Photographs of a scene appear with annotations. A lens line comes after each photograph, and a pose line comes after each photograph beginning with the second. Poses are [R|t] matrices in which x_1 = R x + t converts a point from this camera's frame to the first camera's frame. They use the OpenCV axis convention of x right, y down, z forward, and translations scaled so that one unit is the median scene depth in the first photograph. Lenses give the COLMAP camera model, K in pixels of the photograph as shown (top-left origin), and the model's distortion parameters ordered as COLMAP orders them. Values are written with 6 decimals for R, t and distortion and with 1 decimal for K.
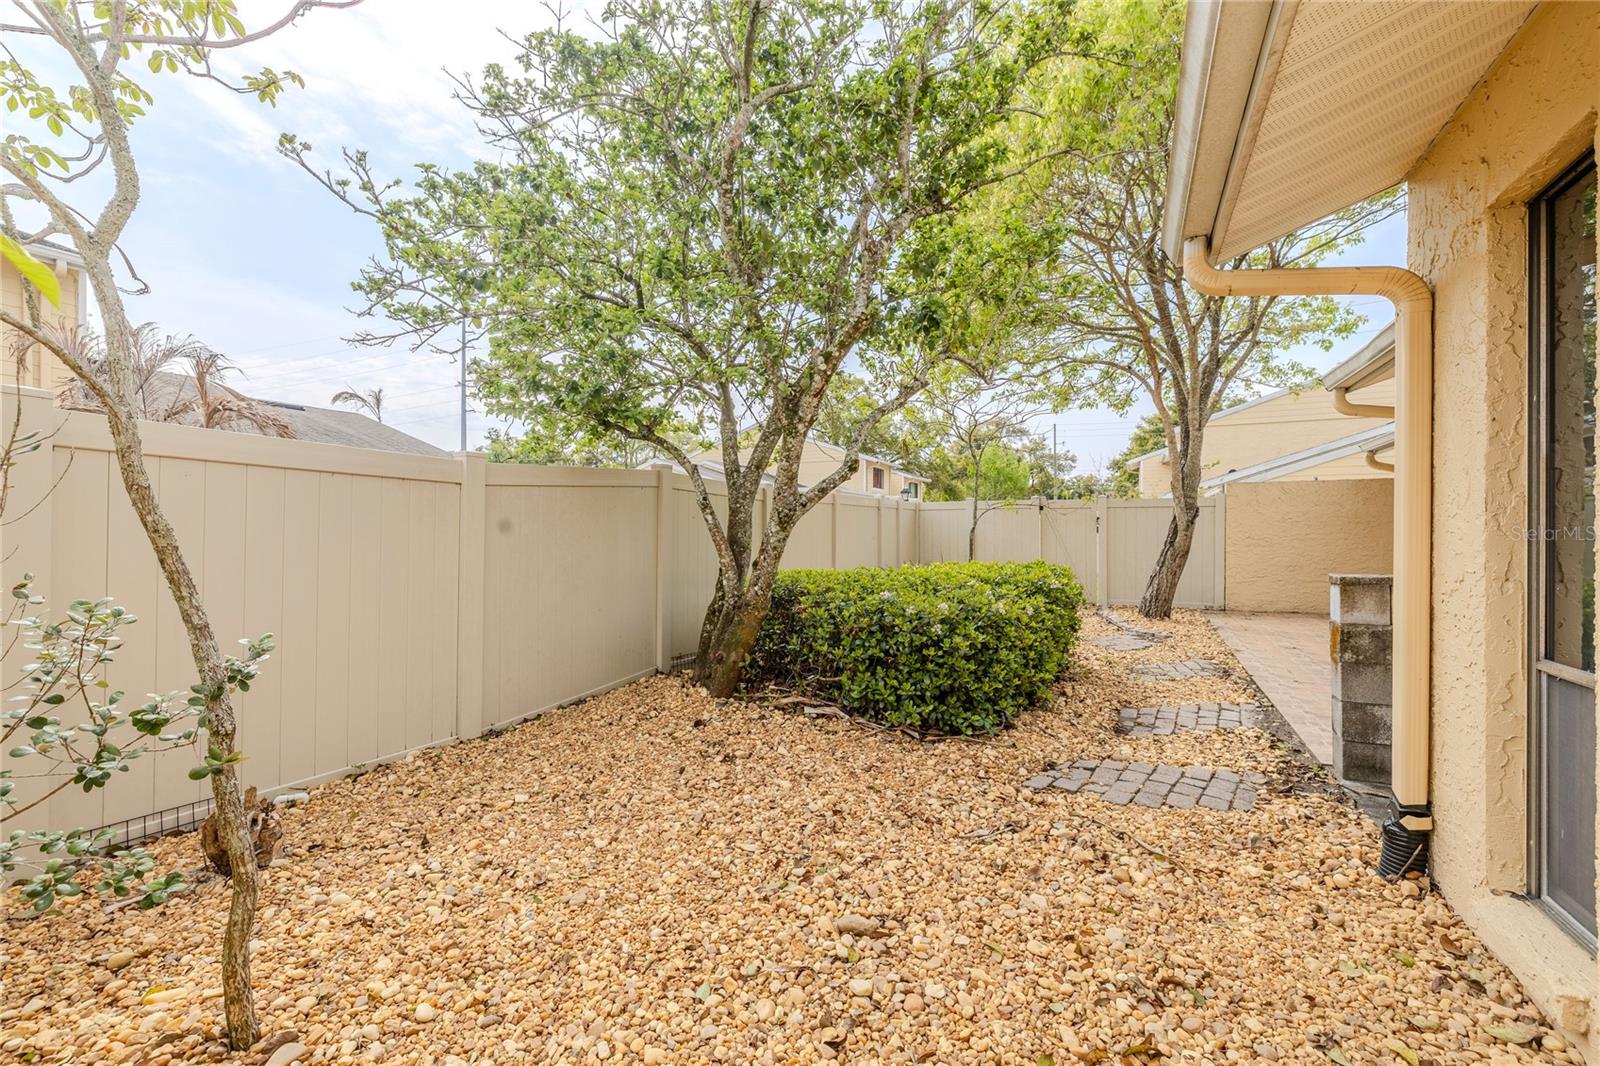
lens RADIAL K [[668.7, 0, 801.9], [0, 668.7, 533.0], [0, 0, 1]] dist [-0.000658, -0.000162]
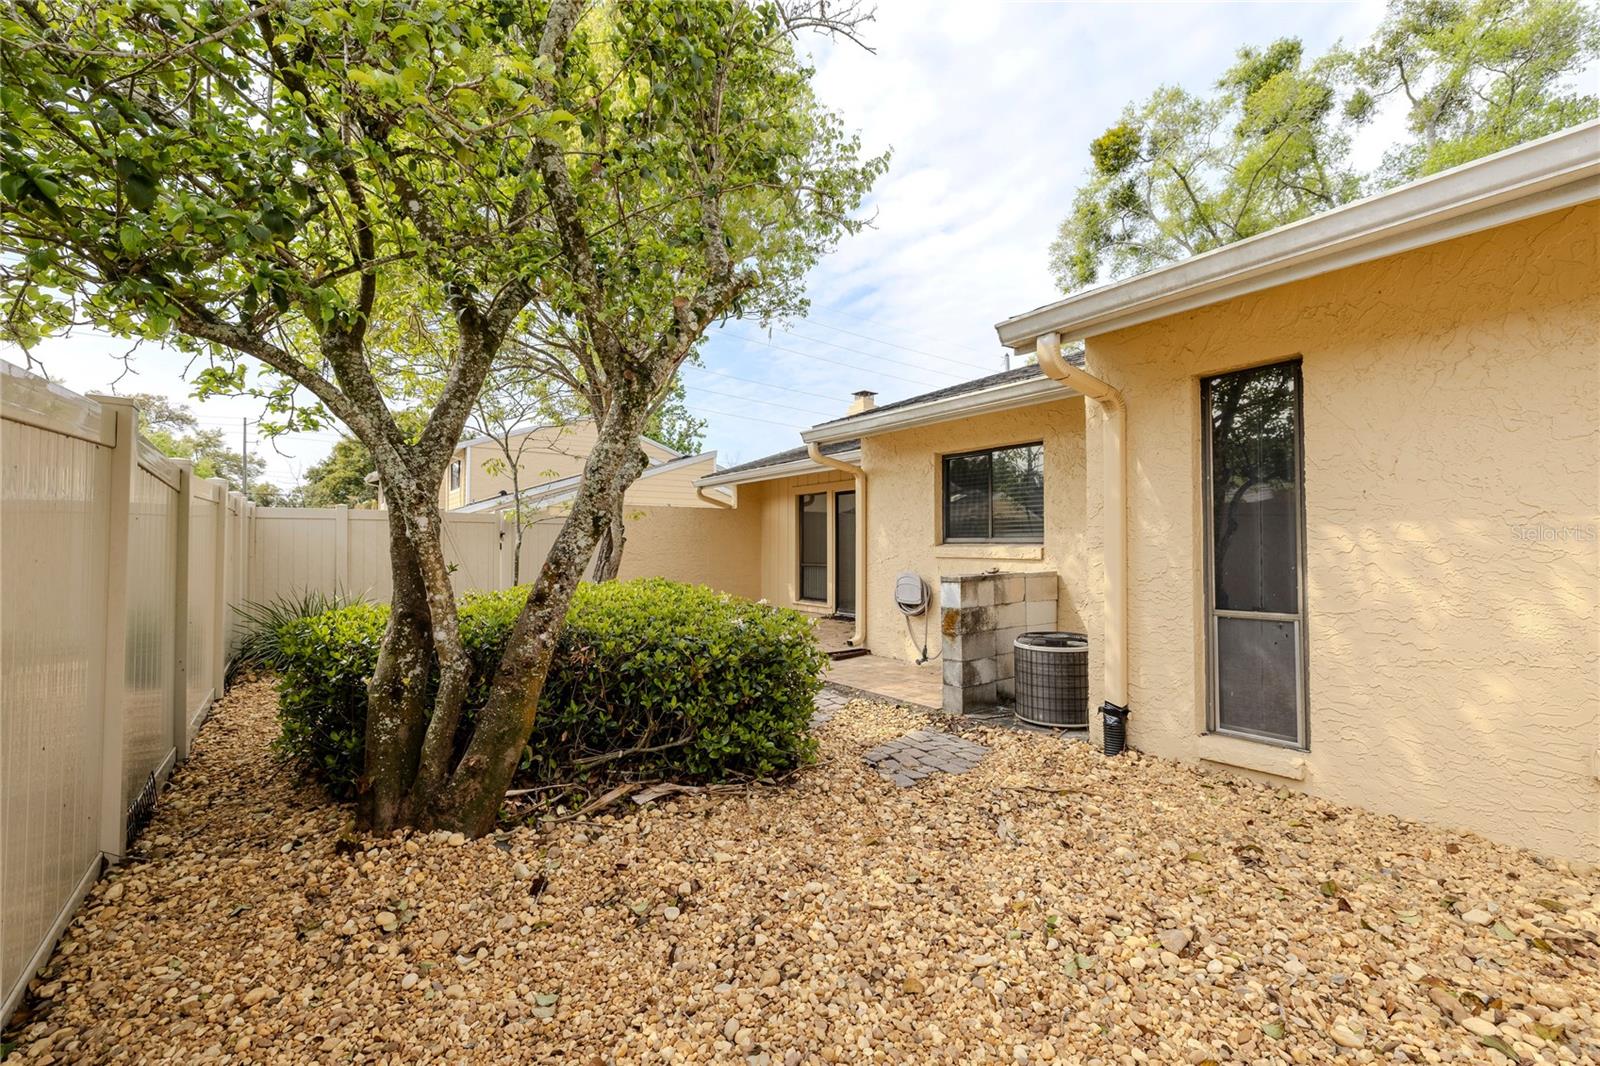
lens RADIAL K [[668.7, 0, 795.4], [0, 668.7, 530.7], [0, 0, 1]] dist [-0.000658, -0.000162]
pose [[0.463831, 0.020828, 0.885679, -0.665443], [0.005137, 0.999644, -0.026199, 0.001604], [-0.885909, 0.016702, 0.463559, 0.640021]]
